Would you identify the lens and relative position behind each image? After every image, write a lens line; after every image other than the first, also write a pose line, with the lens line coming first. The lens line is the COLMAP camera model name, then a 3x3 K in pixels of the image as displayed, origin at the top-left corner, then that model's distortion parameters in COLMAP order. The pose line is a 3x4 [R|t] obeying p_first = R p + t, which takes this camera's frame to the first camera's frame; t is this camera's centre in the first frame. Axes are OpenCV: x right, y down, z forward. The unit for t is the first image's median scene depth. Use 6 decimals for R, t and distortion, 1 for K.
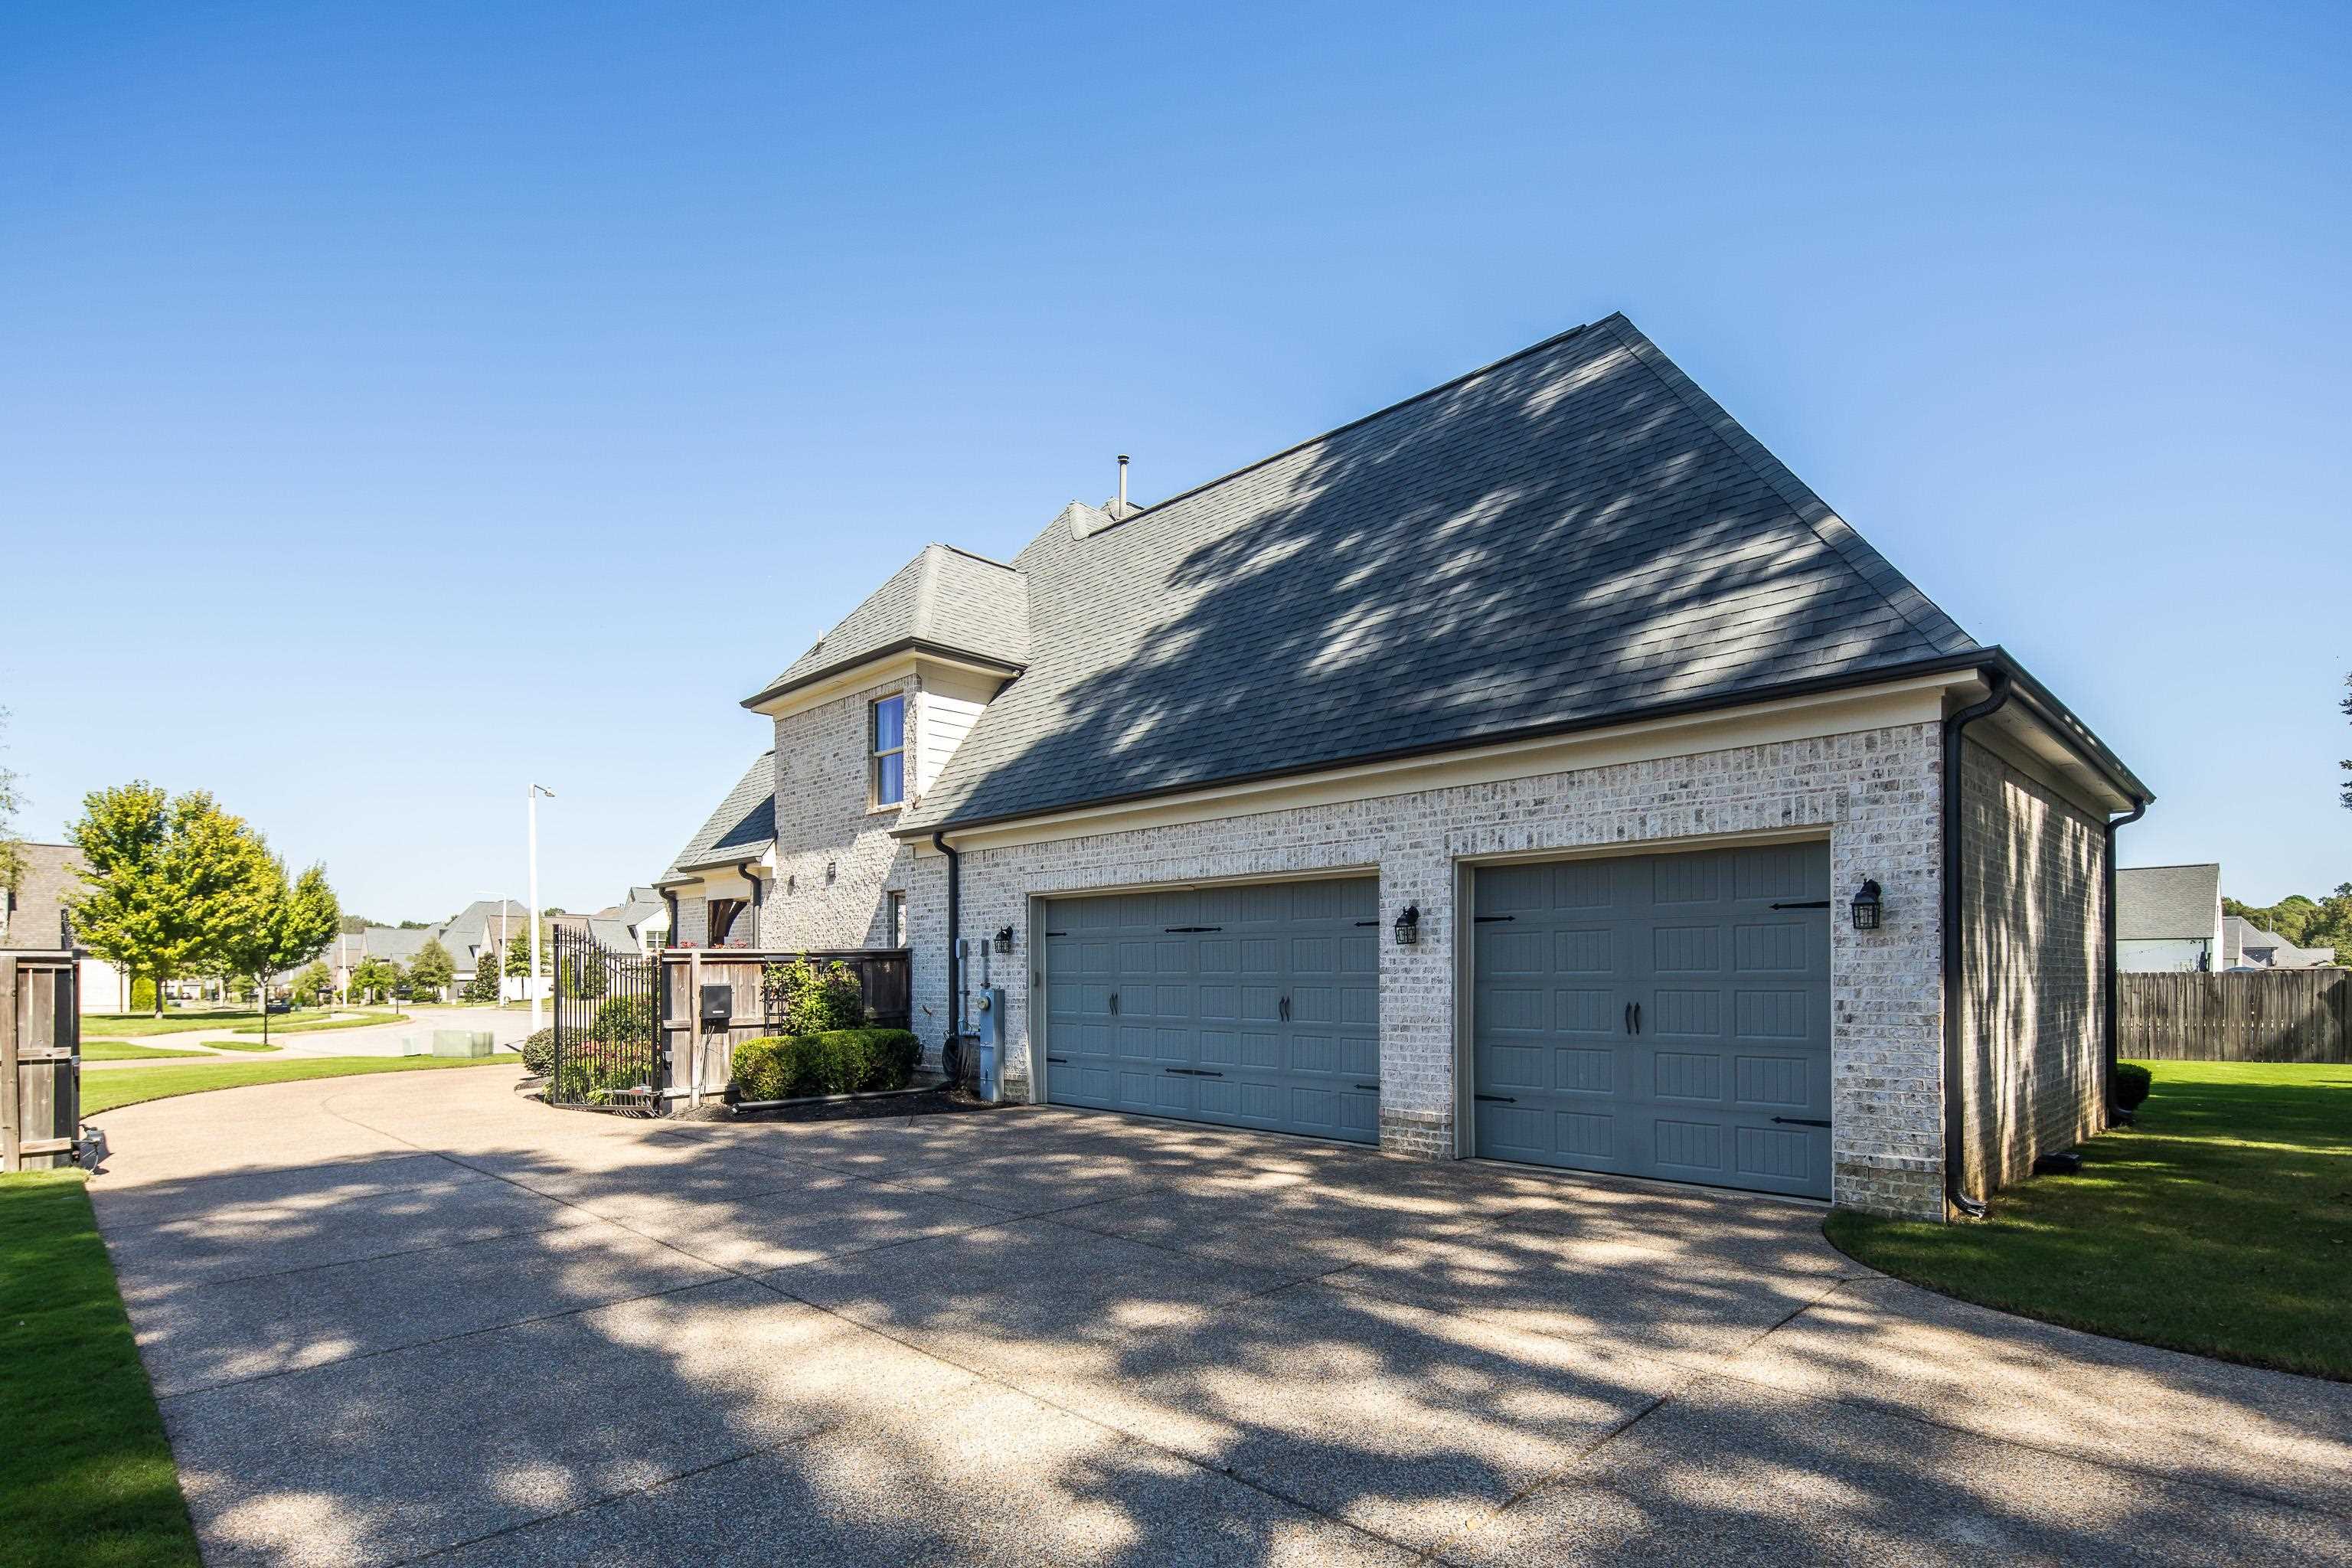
lens RADIAL K [[1167.4, 0, 1145.9], [0, 1167.4, 979.7], [0, 0, 1]] dist [-0.022449, -0.000183]
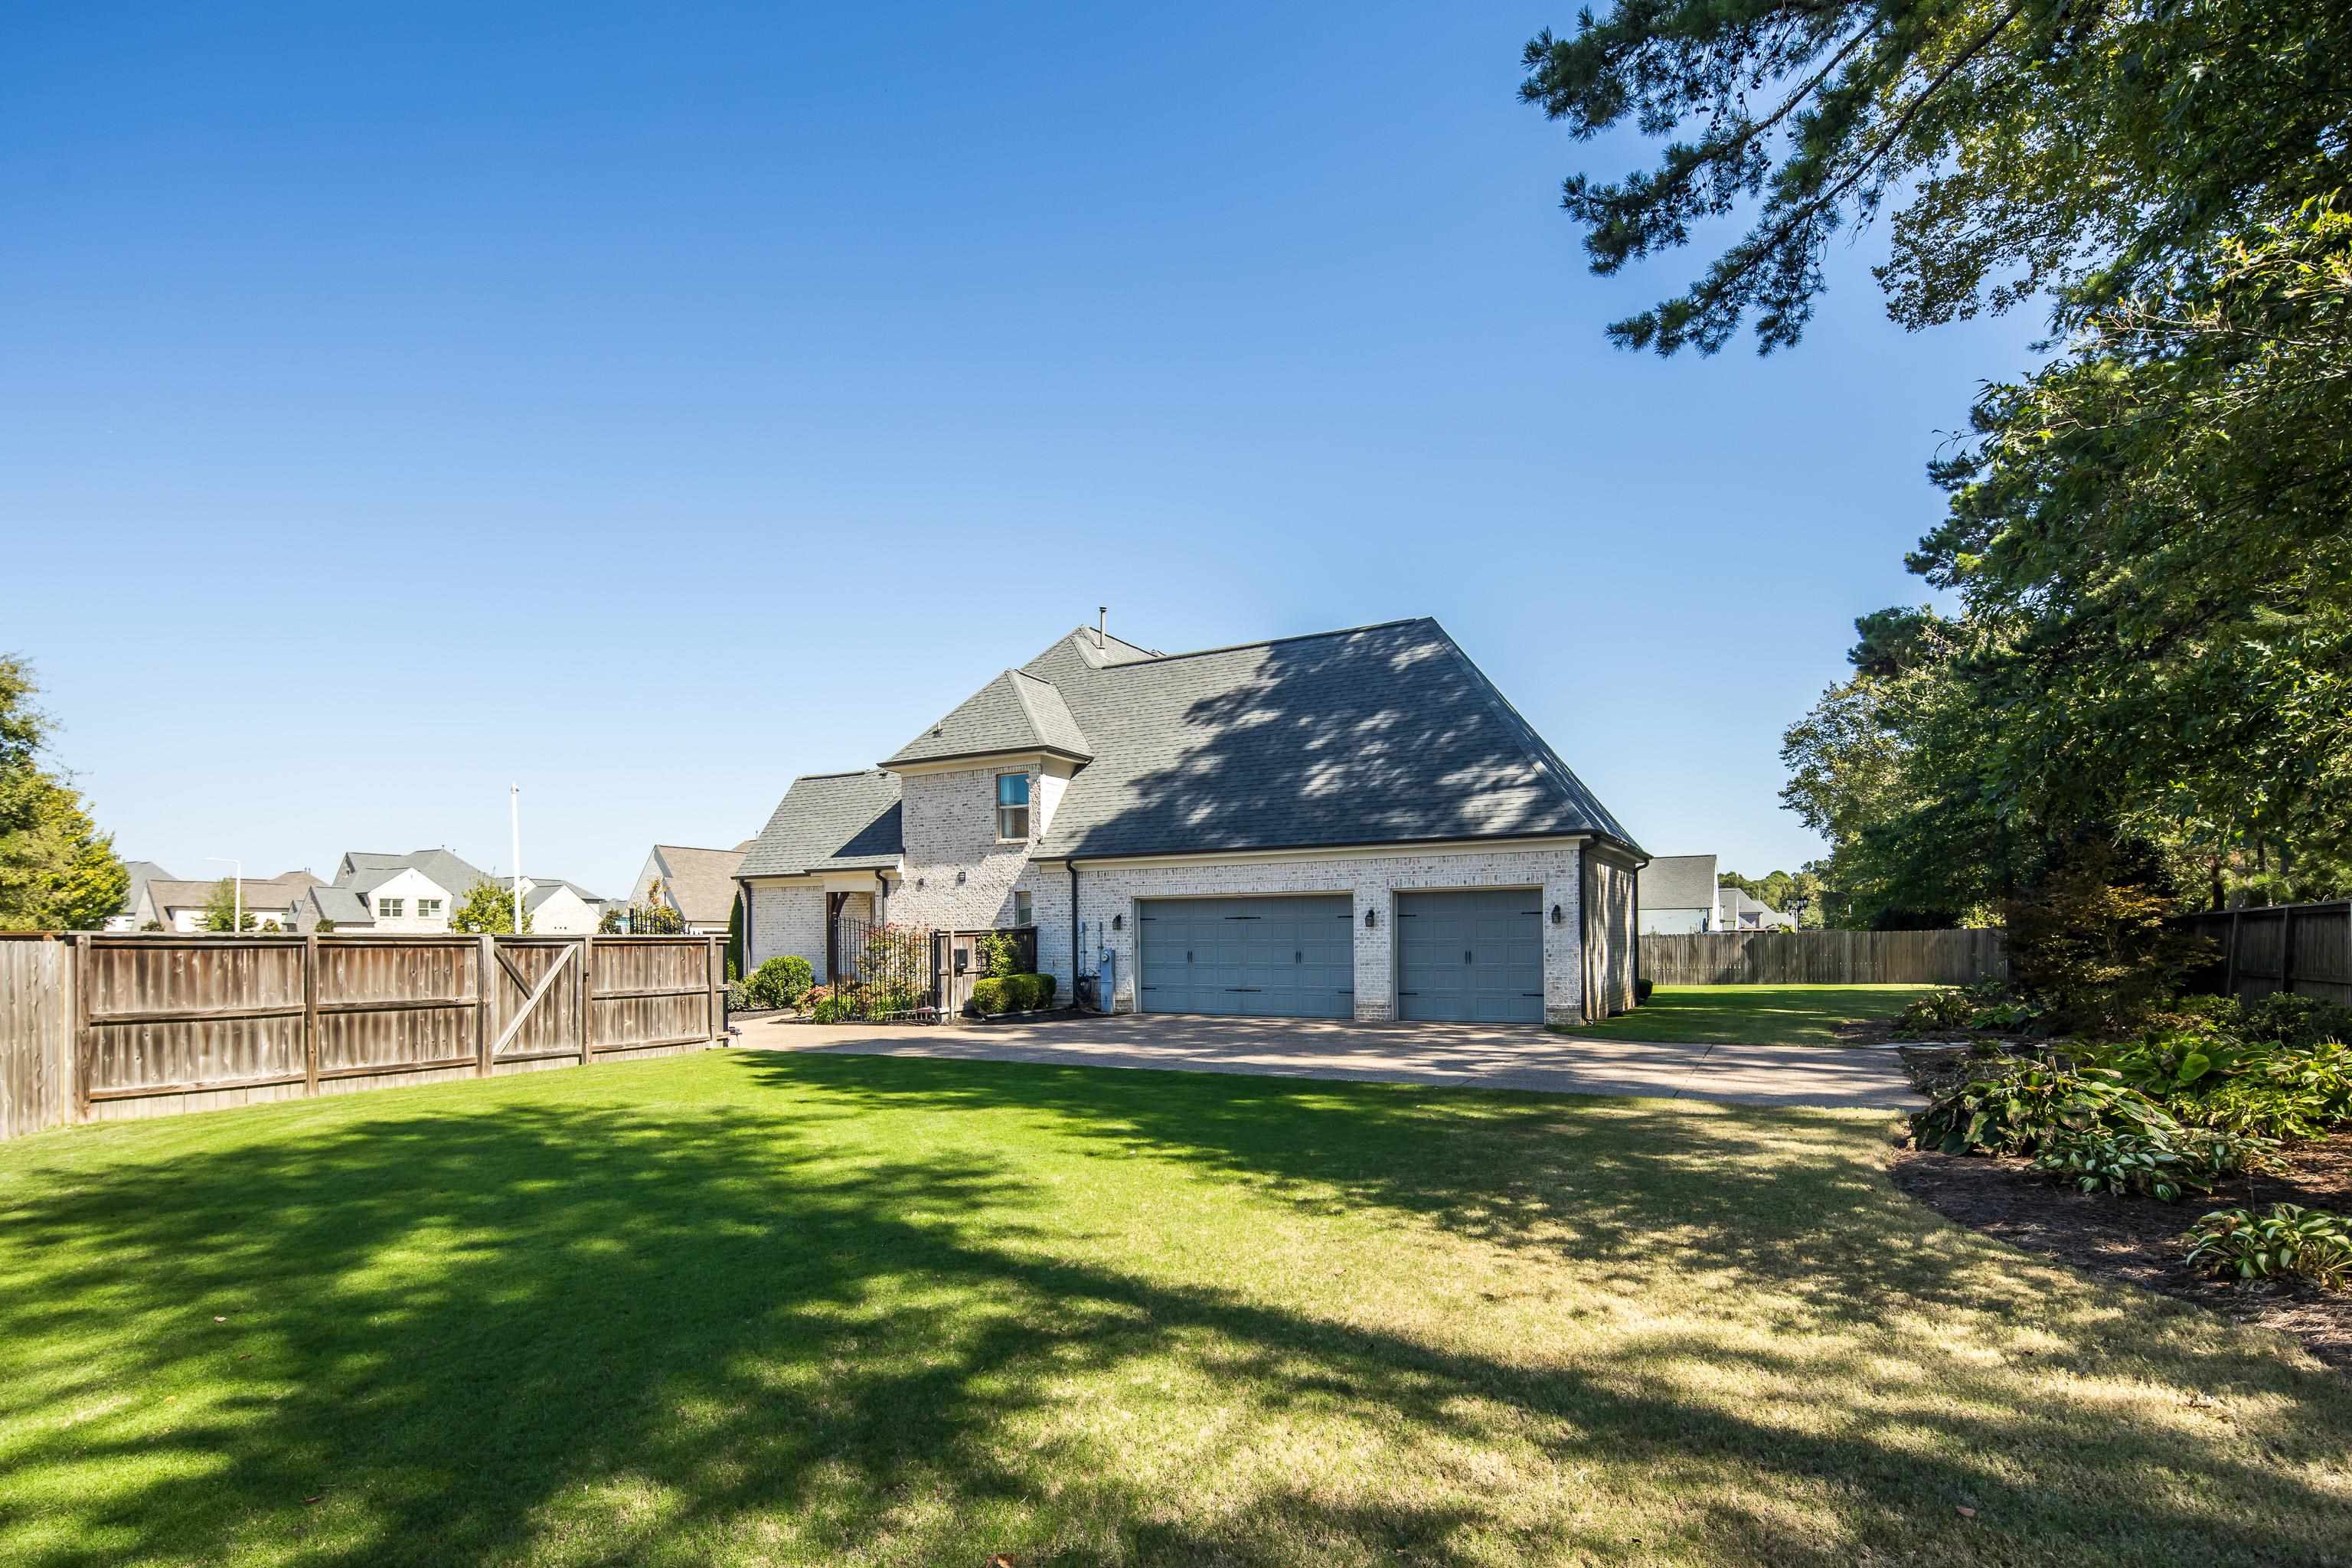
lens RADIAL K [[1142.6, 0, 1177.9], [0, 1142.6, 933.4], [0, 0, 1]] dist [0.012991, 0.000050]
pose [[0.953981, -0.006322, 0.299802, -0.584161], [0.008960, 0.999932, -0.007427, -0.003266], [-0.299735, 0.009771, 0.953973, -0.739113]]
